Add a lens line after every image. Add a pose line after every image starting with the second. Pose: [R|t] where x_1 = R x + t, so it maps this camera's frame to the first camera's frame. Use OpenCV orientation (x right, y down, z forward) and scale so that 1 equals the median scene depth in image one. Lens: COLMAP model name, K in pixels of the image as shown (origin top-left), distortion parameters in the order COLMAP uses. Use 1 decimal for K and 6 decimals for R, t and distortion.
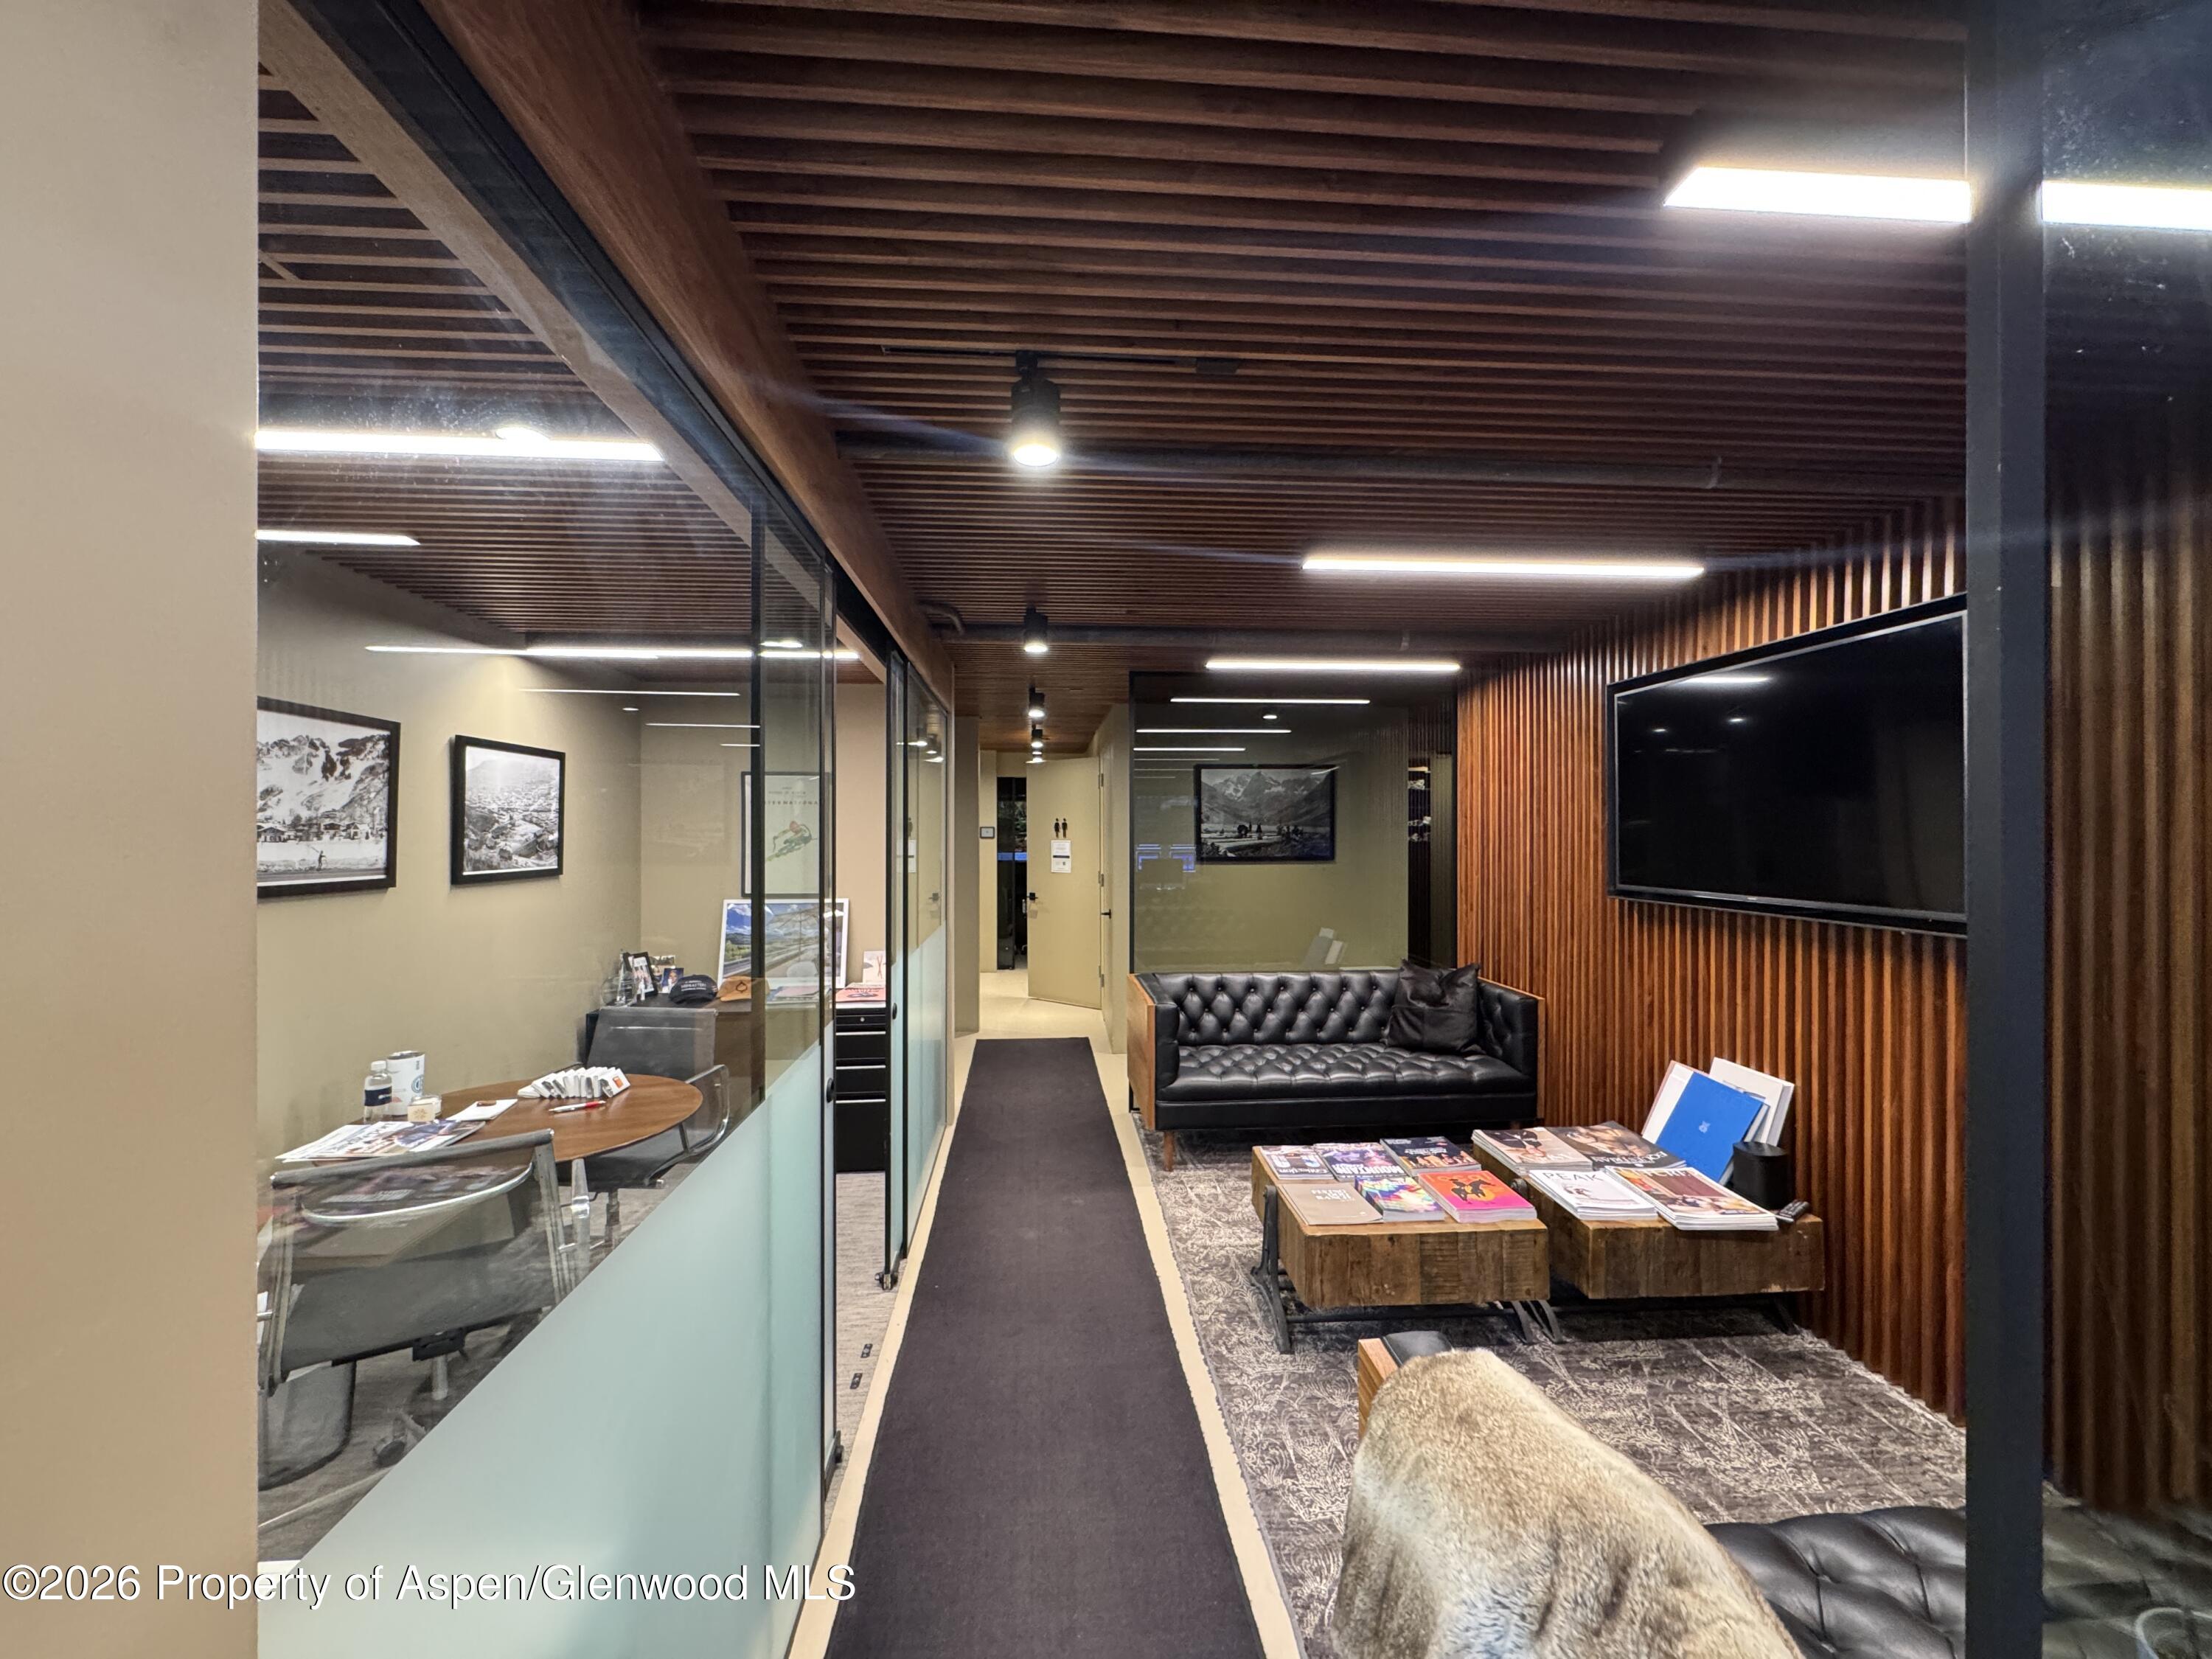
lens RADIAL K [[877.5, 0, 1106.0], [0, 877.5, 829.5], [0, 0, 1]] dist [0.001982, -0.003052]
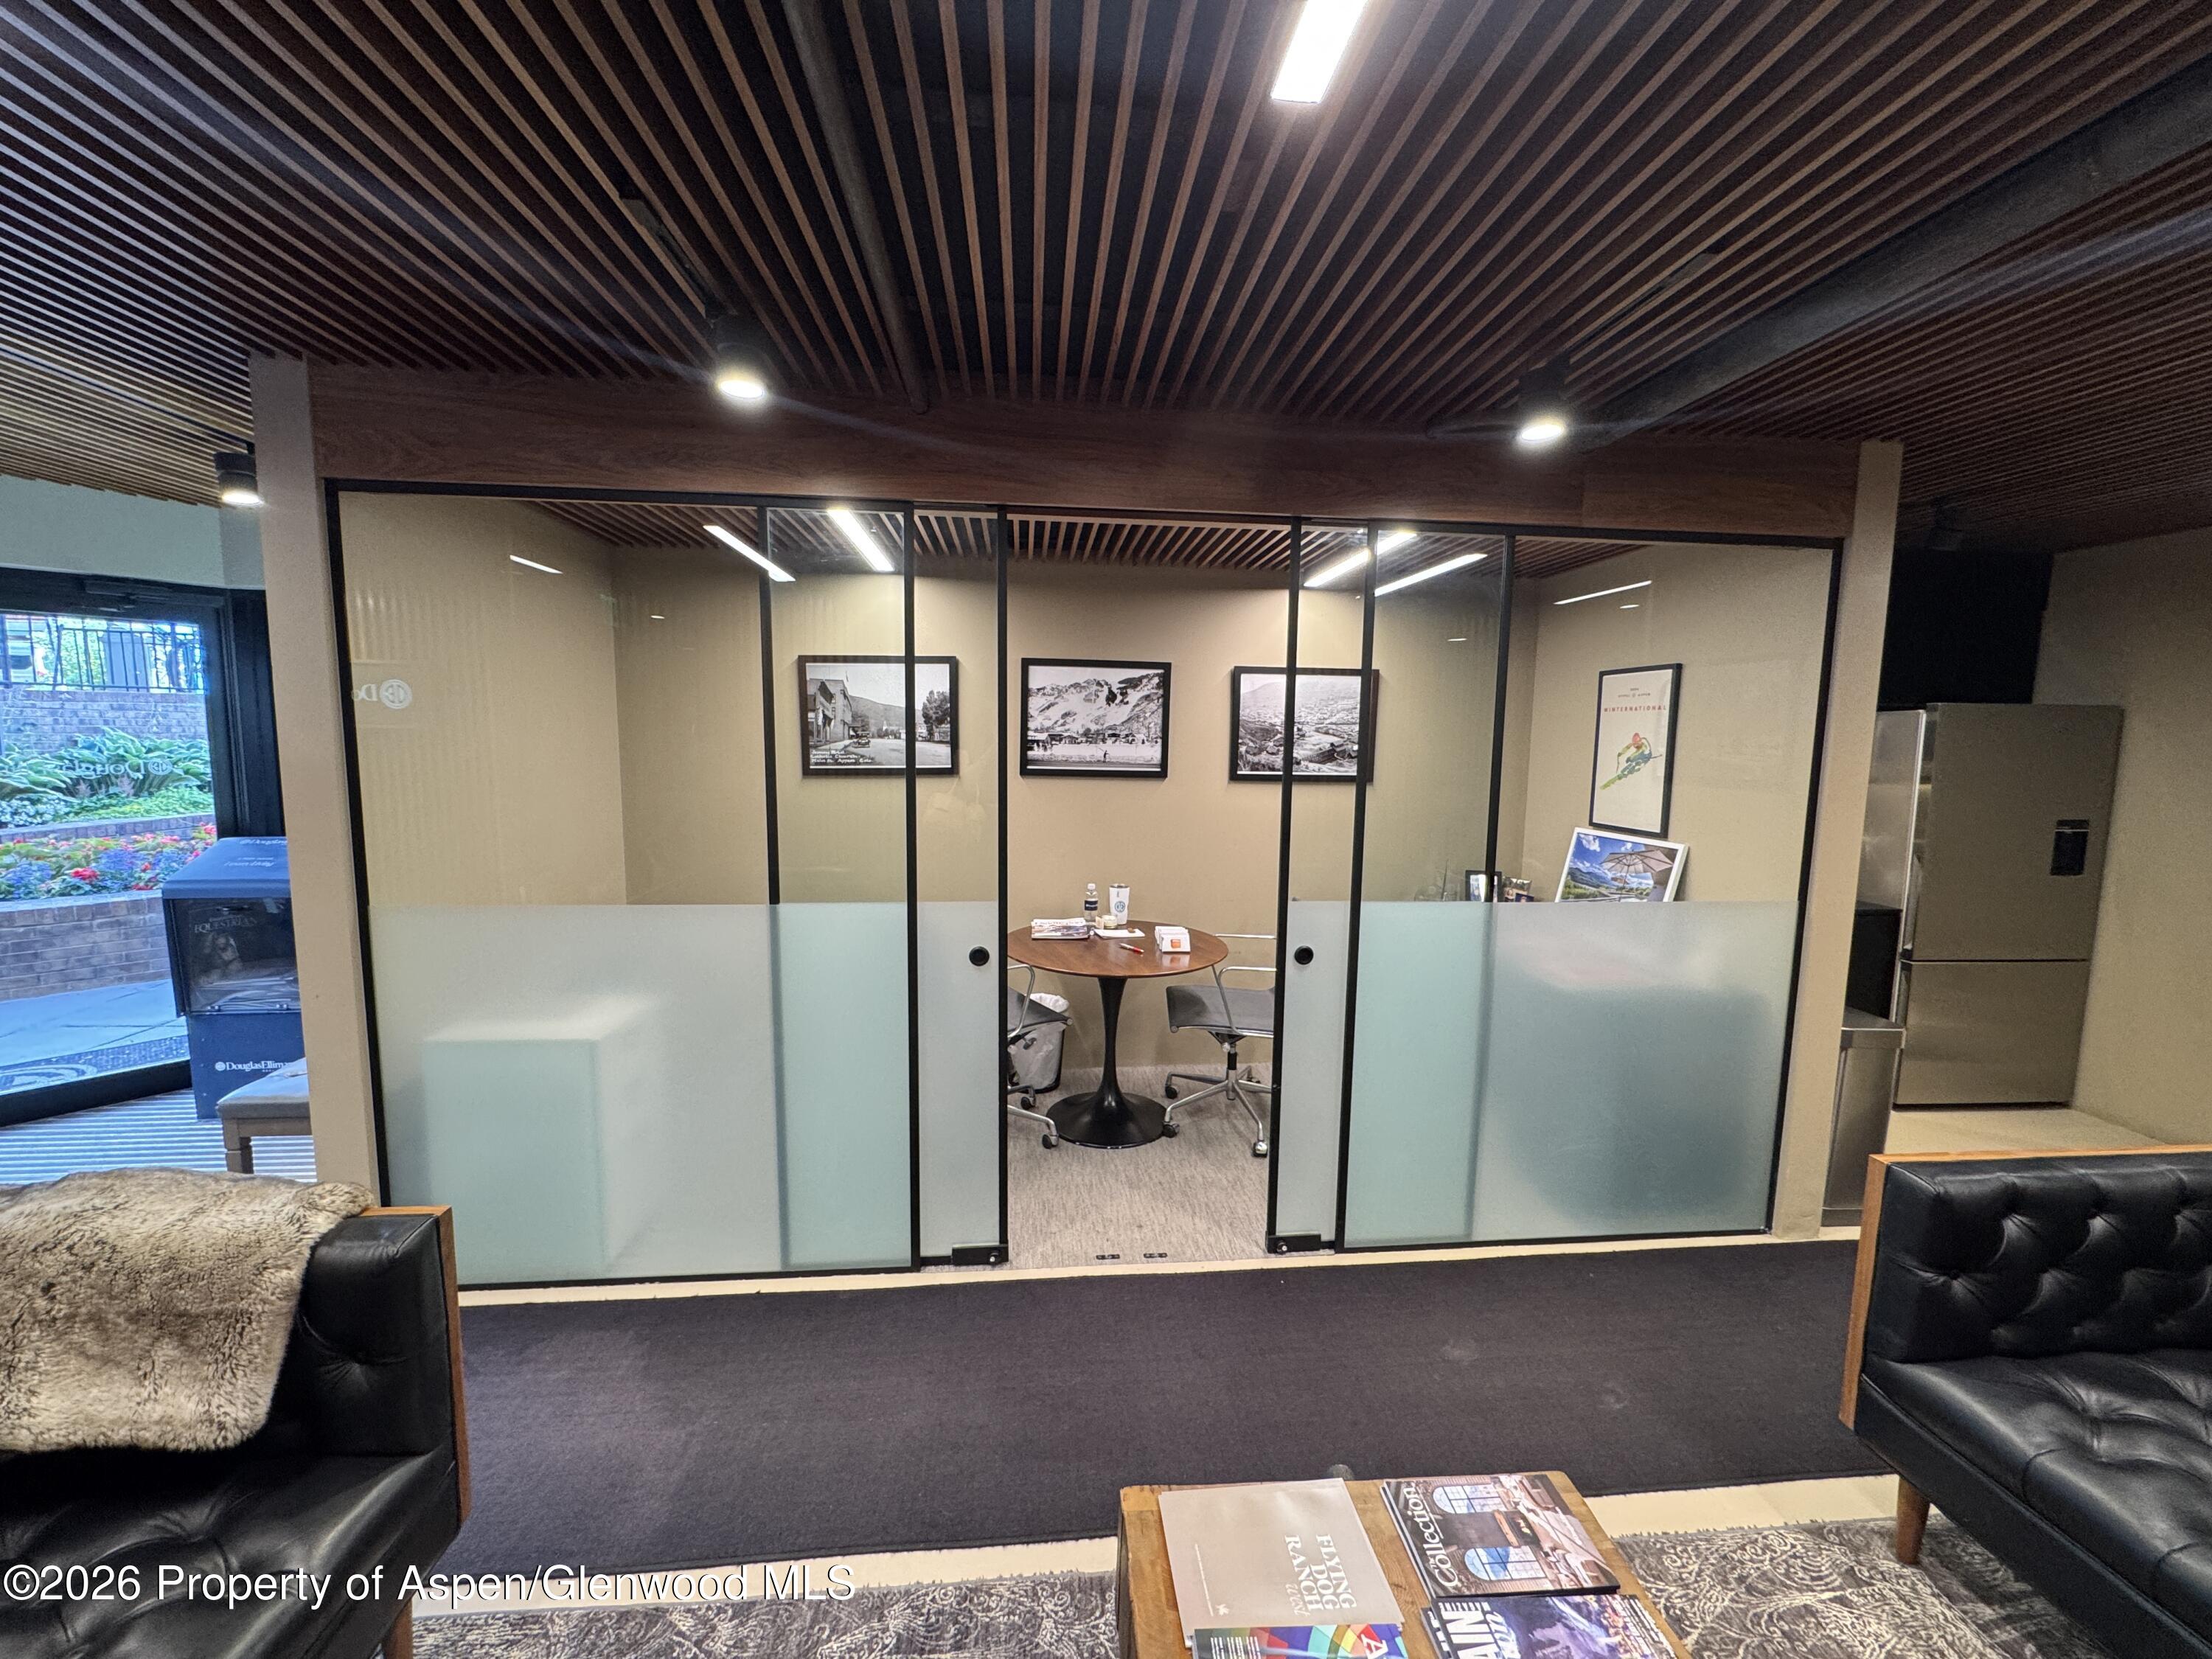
lens RADIAL K [[877.5, 0, 1106.0], [0, 877.5, 829.5], [0, 0, 1]] dist [0.001982, -0.003052]
pose [[0.016227, 0.106798, -0.994148, 0.658061], [-0.013128, 0.994216, 0.106591, -0.002531], [0.999782, 0.011322, 0.017535, 0.885350]]
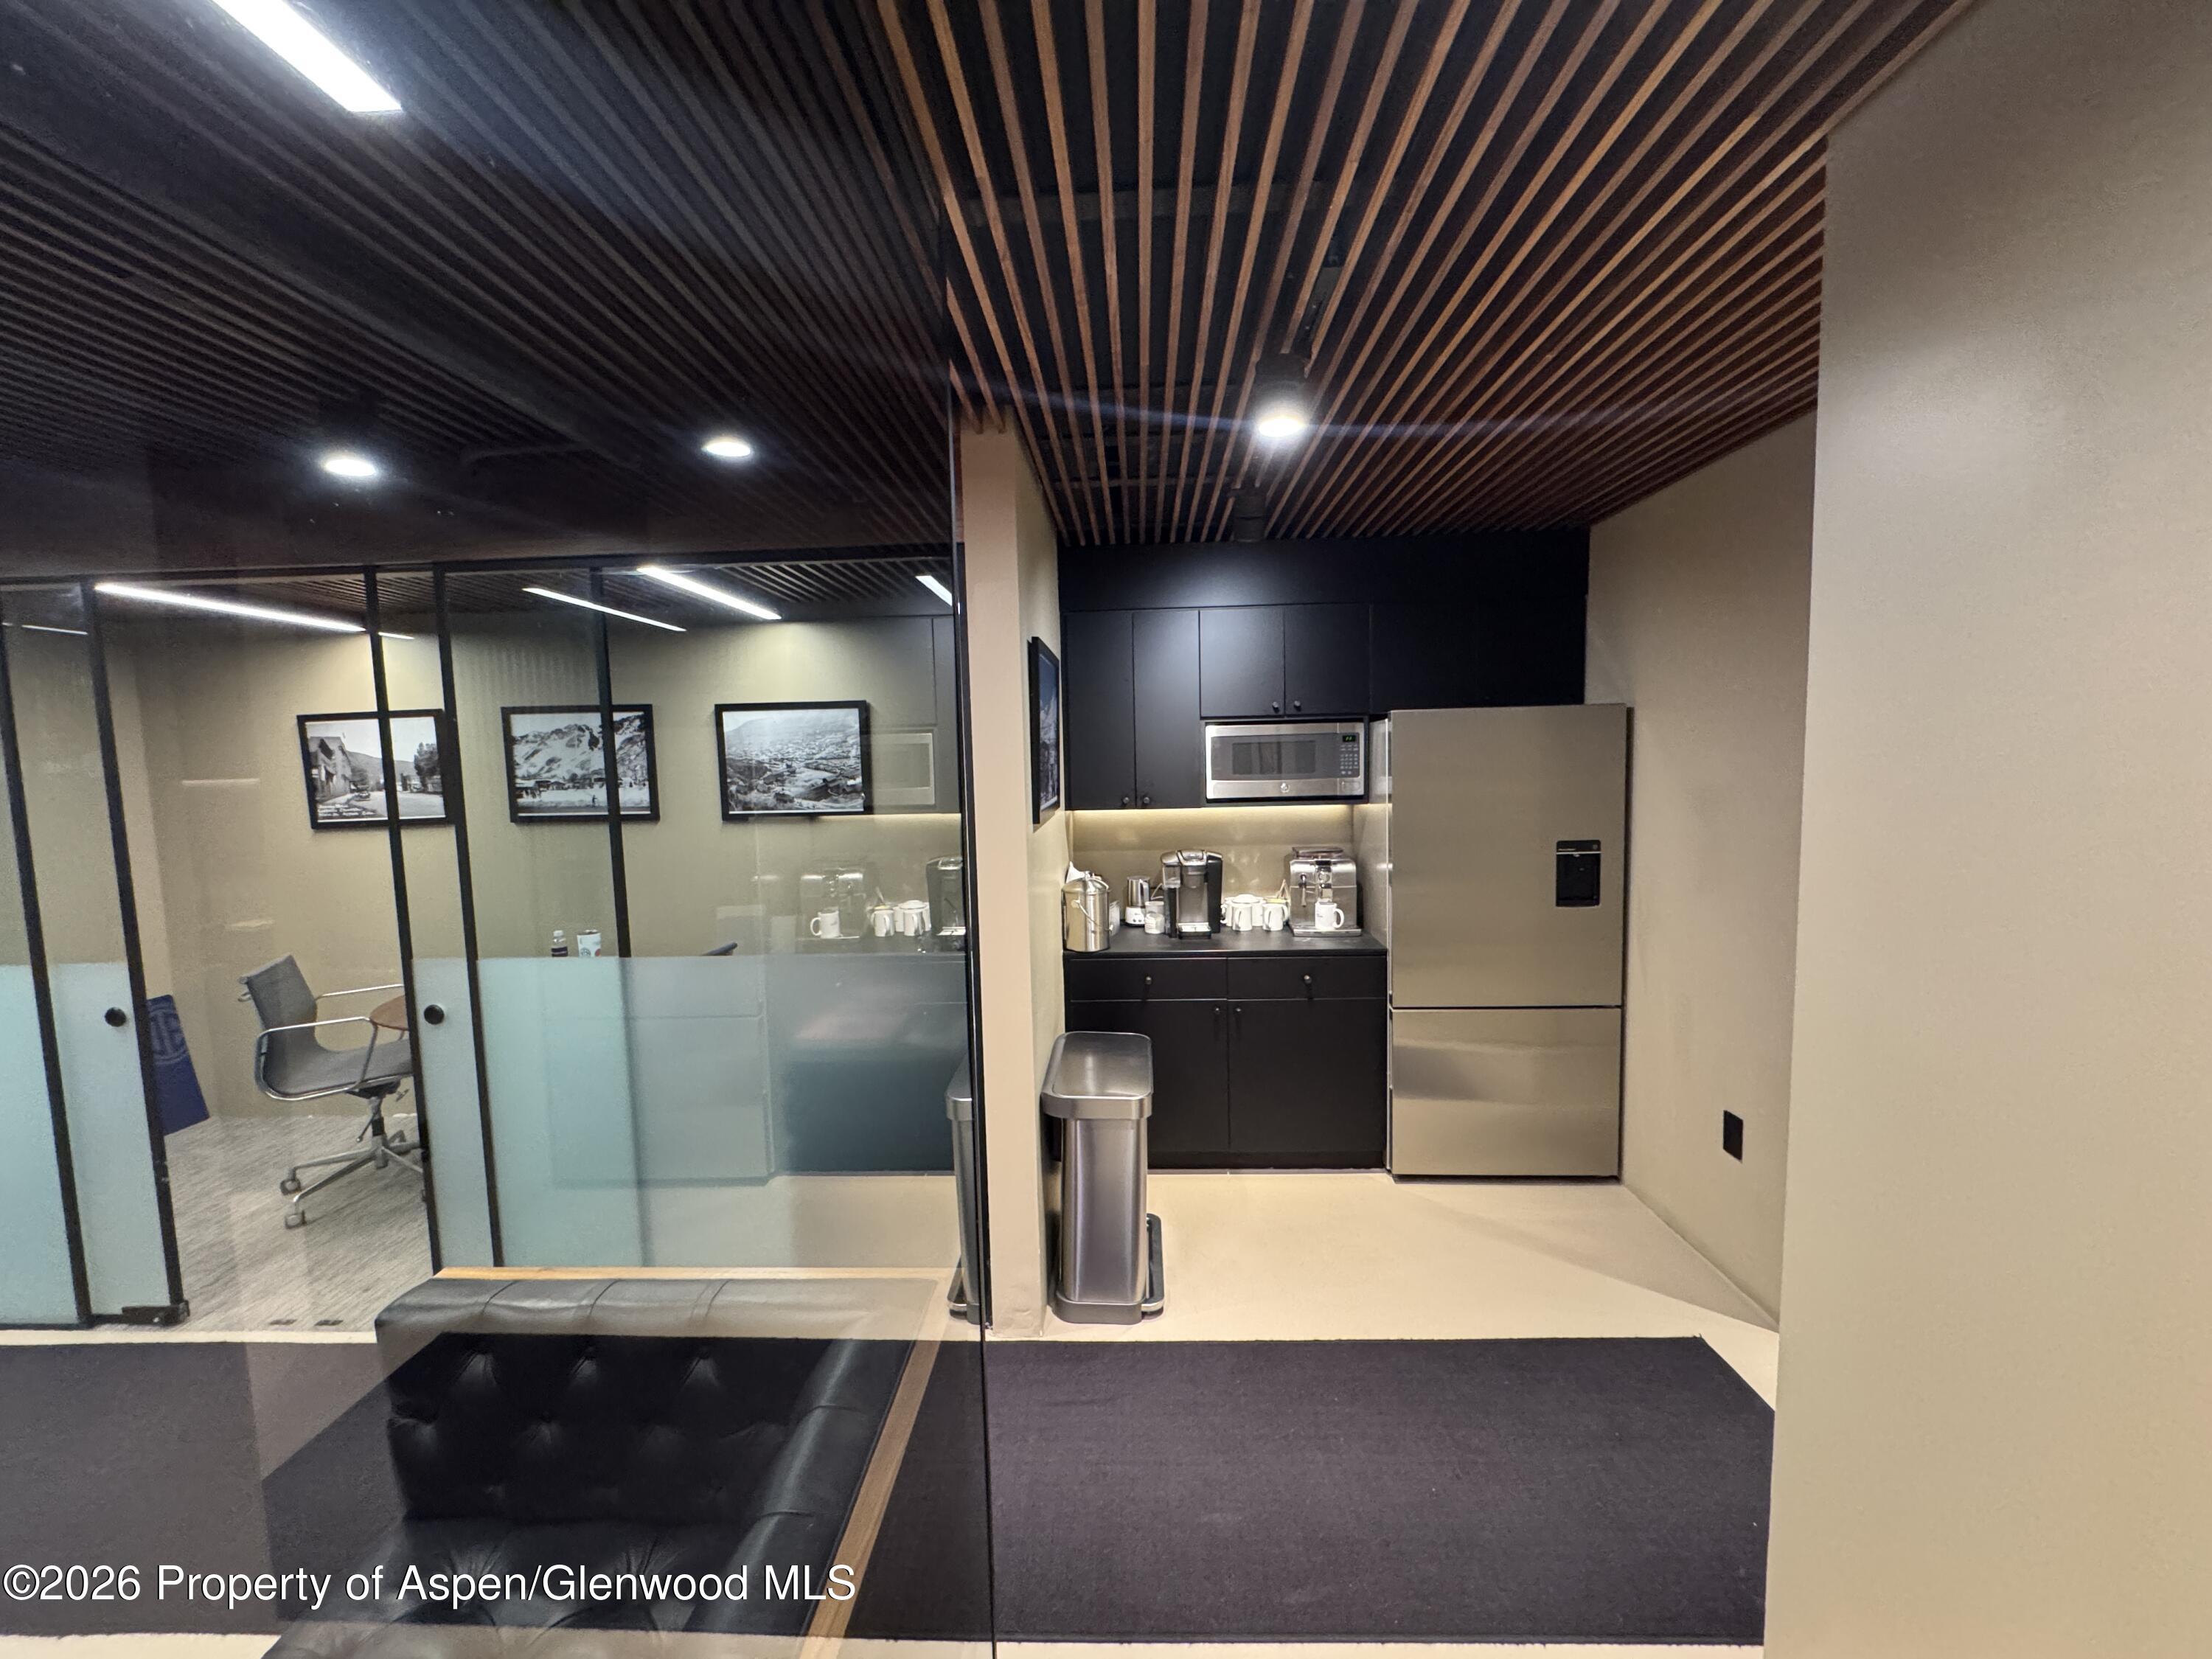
lens RADIAL K [[877.5, 0, 1106.0], [0, 877.5, 829.5], [0, 0, 1]] dist [0.001982, -0.003052]
pose [[-0.113191, 0.082733, -0.990123, 0.537708], [0.026598, 0.996422, 0.080219, -0.014869], [0.993217, -0.017255, -0.114987, 1.920331]]
